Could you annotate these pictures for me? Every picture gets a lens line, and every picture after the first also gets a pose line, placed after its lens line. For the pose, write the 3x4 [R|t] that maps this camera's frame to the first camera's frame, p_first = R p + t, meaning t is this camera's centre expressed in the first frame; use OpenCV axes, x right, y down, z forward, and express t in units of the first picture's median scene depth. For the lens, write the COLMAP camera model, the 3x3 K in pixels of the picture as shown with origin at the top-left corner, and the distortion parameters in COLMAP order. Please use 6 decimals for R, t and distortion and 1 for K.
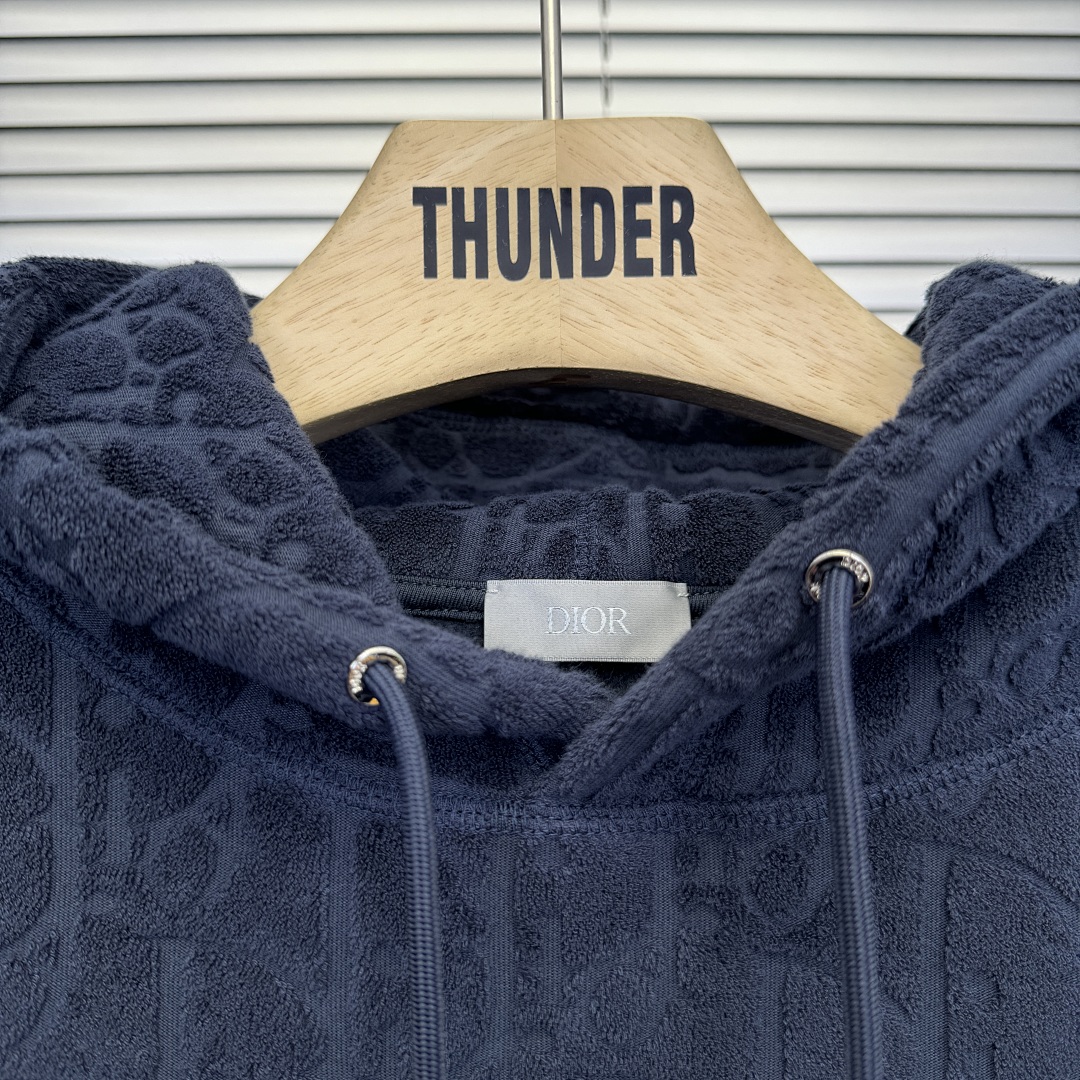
lens RADIAL K [[1074.0, 0, 542.4], [0, 1074.0, 573.7], [0, 0, 1]] dist [0.012614, 0.000000]
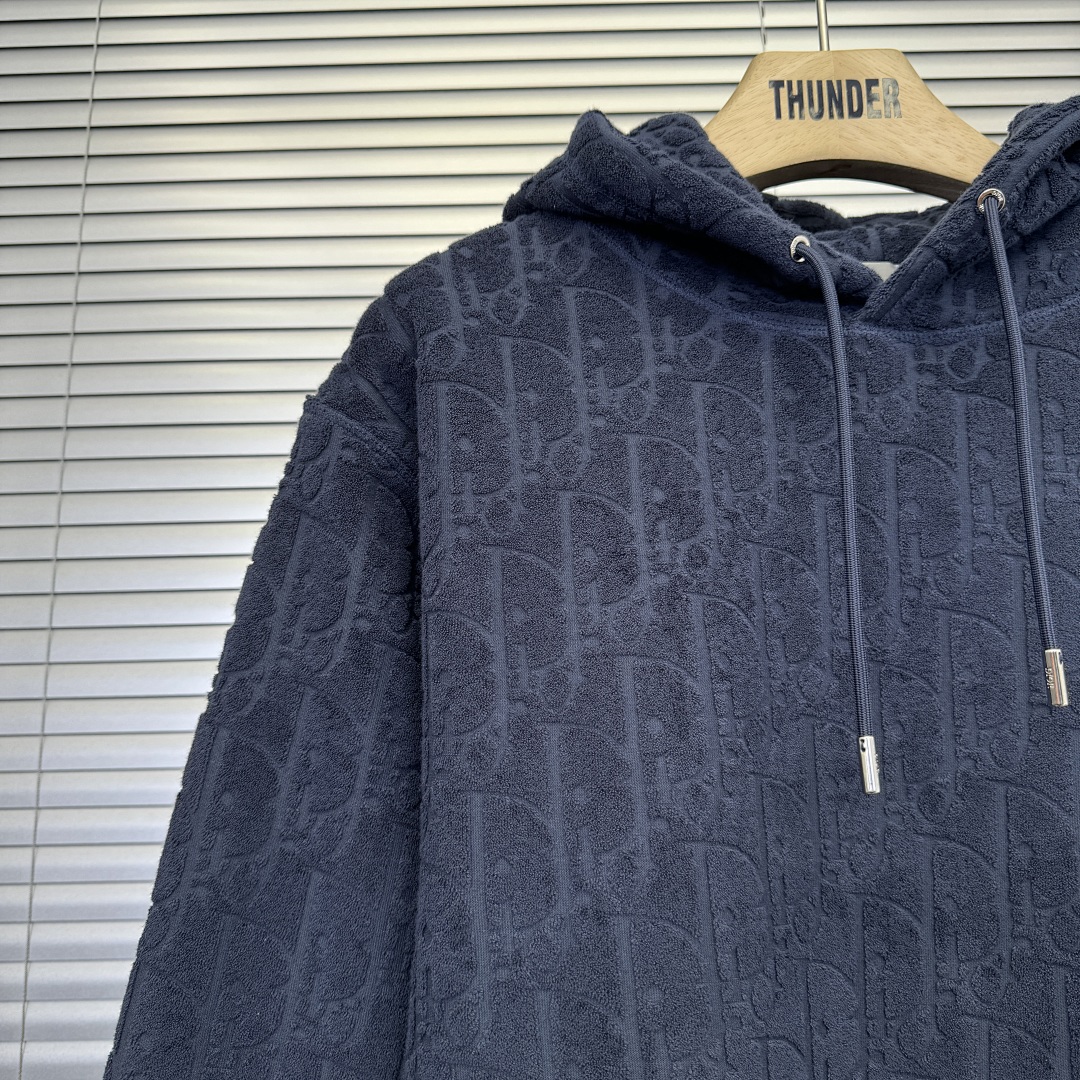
lens RADIAL K [[1074.0, 0, 541.7], [0, 1074.0, 536.1], [0, 0, 1]] dist [0.012614, 0.000000]
pose [[0.999770, -0.011979, -0.017764, -0.608942], [0.010050, 0.994425, -0.104971, 0.860683], [0.018922, 0.104768, 0.994317, -1.185974]]
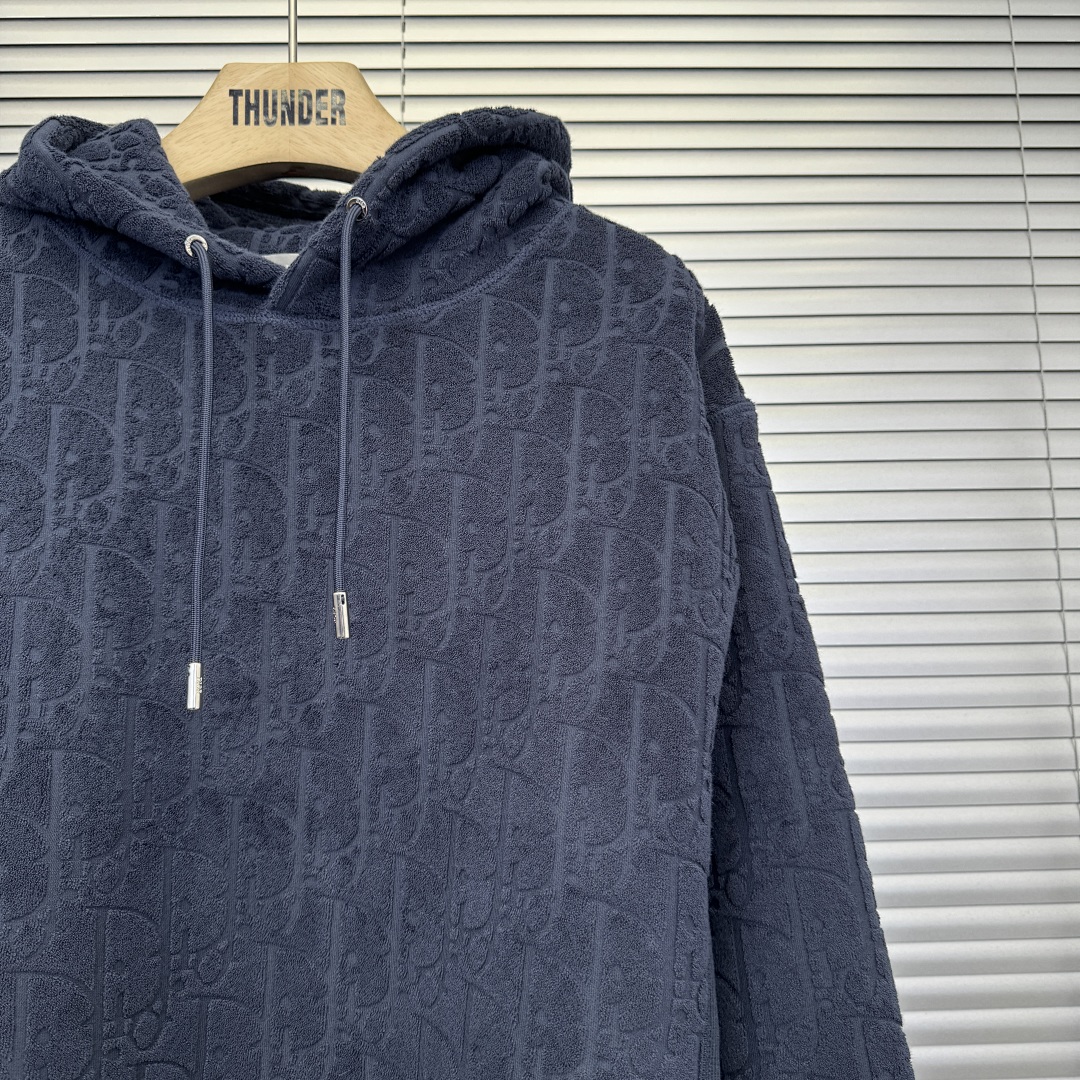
lens RADIAL K [[1074.0, 0, 535.2], [0, 1074.0, 532.3], [0, 0, 1]] dist [0.012614, 0.000000]
pose [[0.999986, -0.001972, 0.004908, 0.621397], [0.002265, 0.998170, -0.060421, 0.880686], [-0.004780, 0.060431, 0.998161, -1.535058]]
